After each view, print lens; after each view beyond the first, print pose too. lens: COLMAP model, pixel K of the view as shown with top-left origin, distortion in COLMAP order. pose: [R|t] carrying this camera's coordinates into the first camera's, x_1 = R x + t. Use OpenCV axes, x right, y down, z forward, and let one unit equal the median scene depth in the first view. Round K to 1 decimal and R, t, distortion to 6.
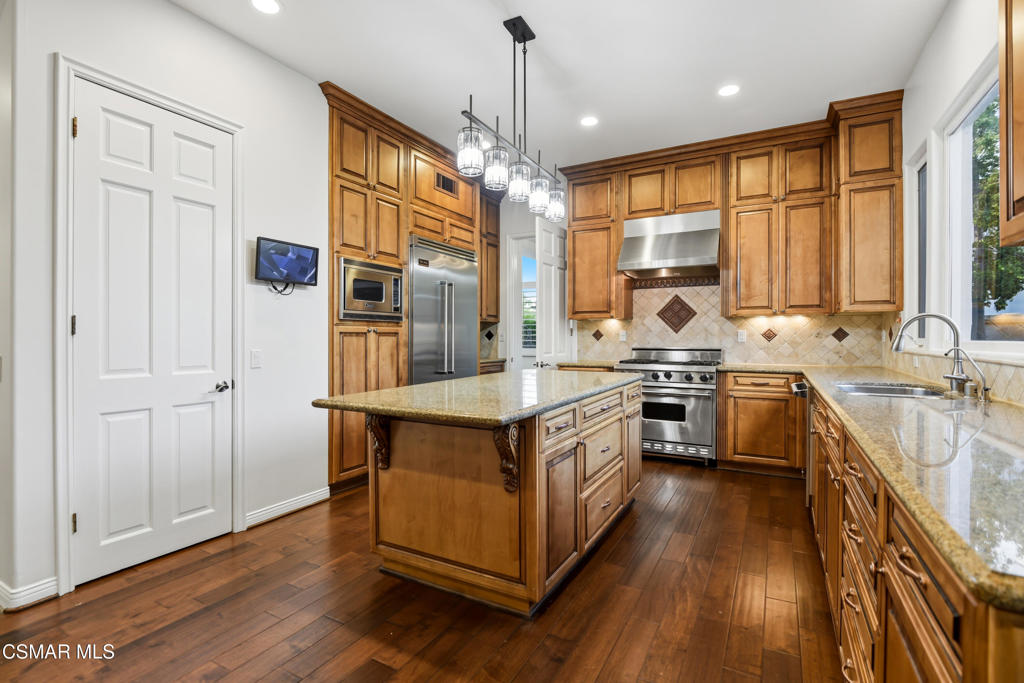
lens RADIAL K [[470.4, 0, 514.7], [0, 470.4, 340.6], [0, 0, 1]] dist [0.000559, -0.000121]
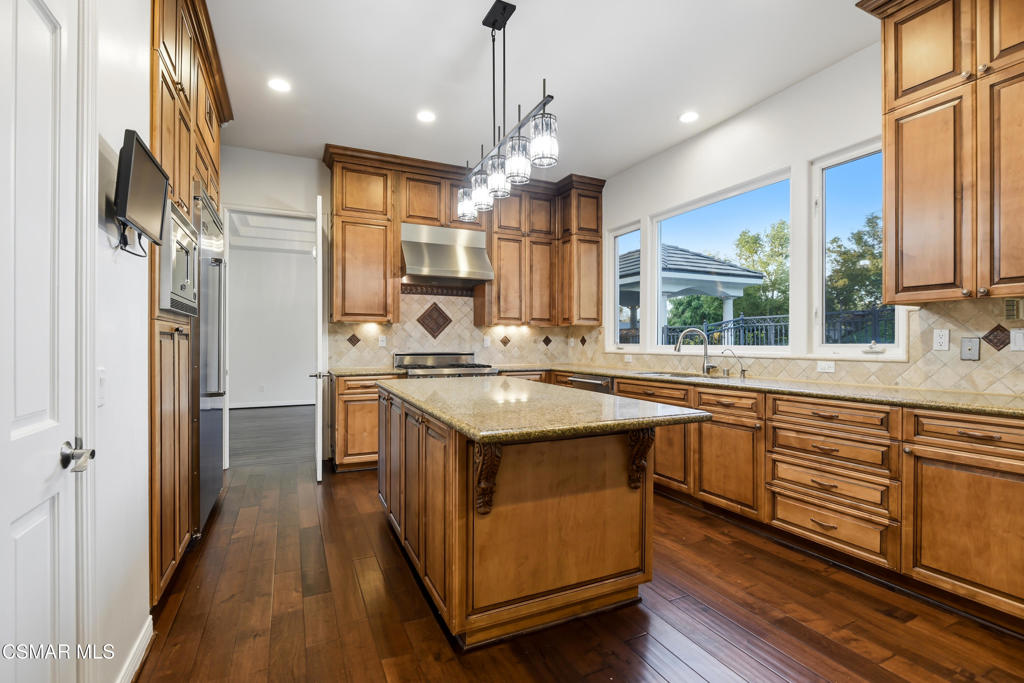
lens RADIAL K [[470.4, 0, 515.6], [0, 470.4, 345.2], [0, 0, 1]] dist [0.000559, -0.000121]
pose [[0.591542, -0.002412, 0.806271, -0.467995], [0.003335, 0.999994, 0.000546, -0.001812], [-0.806267, 0.002366, 0.591546, 0.269226]]
